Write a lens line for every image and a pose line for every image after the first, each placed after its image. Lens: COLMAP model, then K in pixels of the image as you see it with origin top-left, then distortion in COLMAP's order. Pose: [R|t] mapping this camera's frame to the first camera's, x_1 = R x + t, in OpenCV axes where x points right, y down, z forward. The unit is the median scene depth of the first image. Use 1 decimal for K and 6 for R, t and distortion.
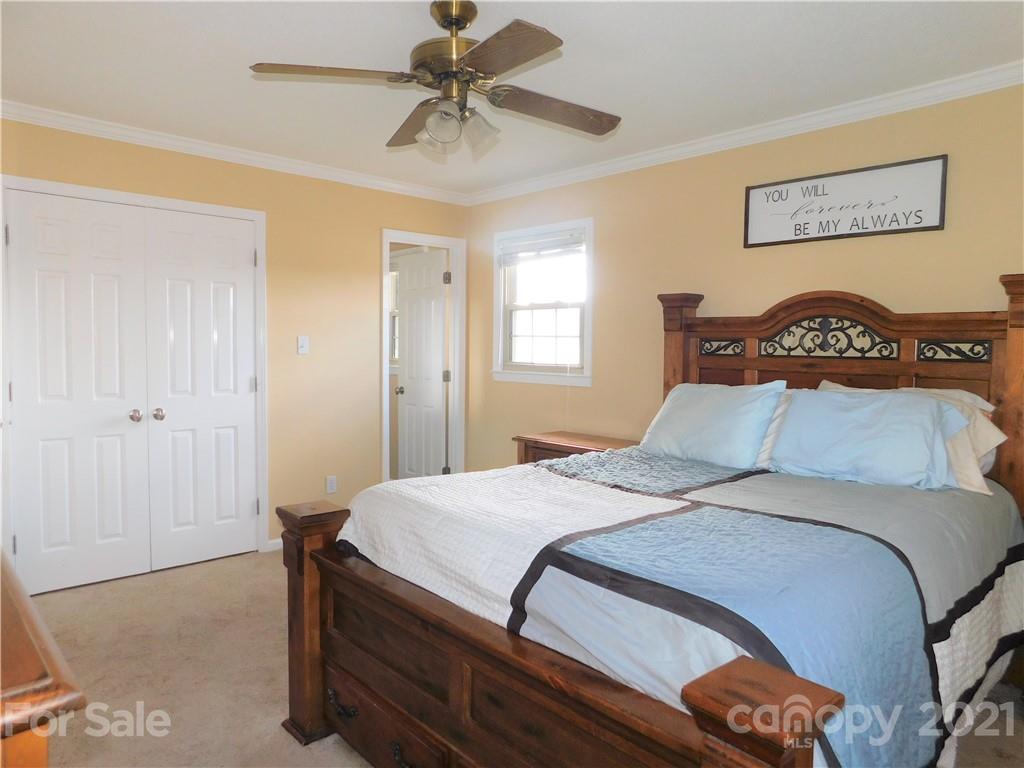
lens RADIAL K [[700.8, 0, 545.6], [0, 700.8, 390.8], [0, 0, 1]] dist [-0.014222, 0.032202]
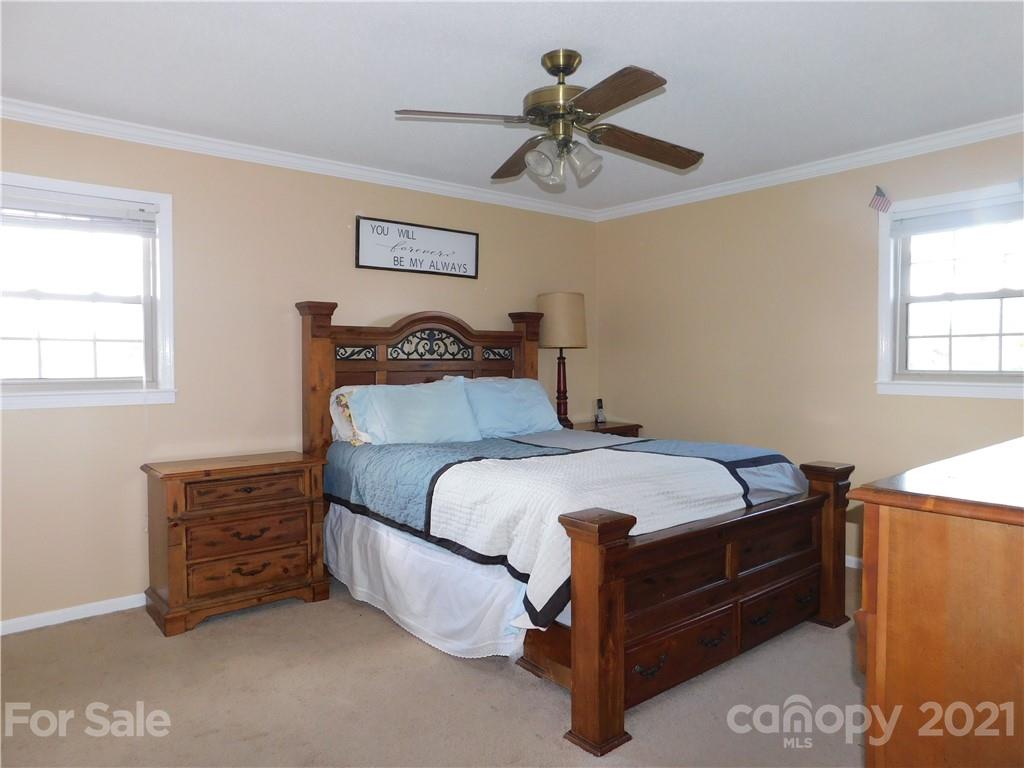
lens RADIAL K [[700.8, 0, 512.1], [0, 700.8, 377.9], [0, 0, 1]] dist [-0.014222, 0.032202]
pose [[0.075164, -0.041826, 0.996294, -0.946384], [0.066810, 0.997086, 0.036819, -0.051044], [-0.994931, 0.063795, 0.077739, 0.726353]]
